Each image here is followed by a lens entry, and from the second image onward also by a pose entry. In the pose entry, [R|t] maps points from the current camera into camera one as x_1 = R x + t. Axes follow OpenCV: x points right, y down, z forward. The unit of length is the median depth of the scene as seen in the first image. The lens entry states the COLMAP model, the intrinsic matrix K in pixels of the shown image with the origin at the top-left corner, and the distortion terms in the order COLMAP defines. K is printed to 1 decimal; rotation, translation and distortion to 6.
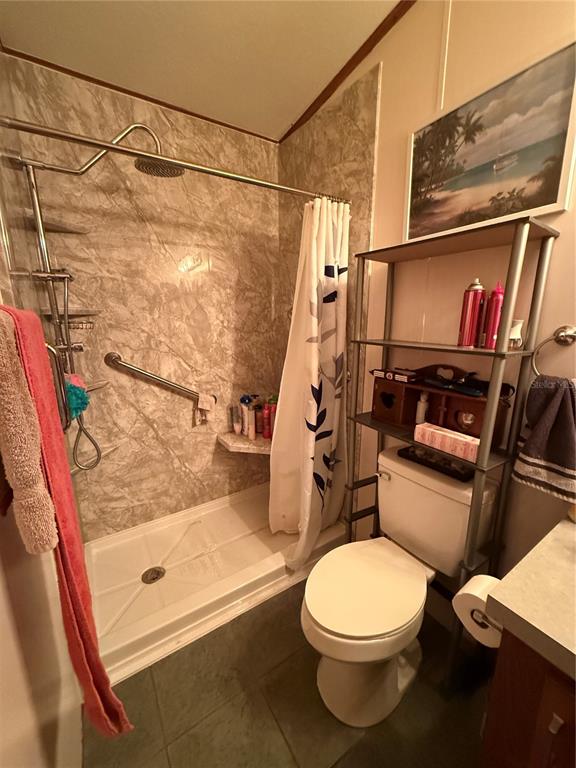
lens RADIAL K [[306.0, 0, 288.0], [0, 306.0, 384.0], [0, 0, 1]] dist [0.000402, -0.000709]
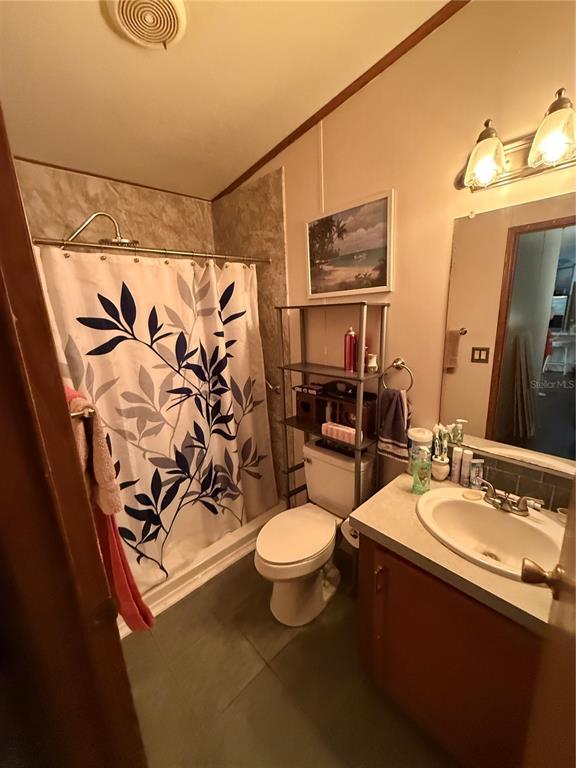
lens RADIAL K [[306.0, 0, 288.0], [0, 306.0, 384.0], [0, 0, 1]] dist [0.000402, -0.000709]
pose [[0.982730, -0.078129, 0.167741, 0.017179], [0.076557, 0.996940, 0.015828, -0.095123], [-0.168464, -0.002713, 0.985704, -0.432121]]
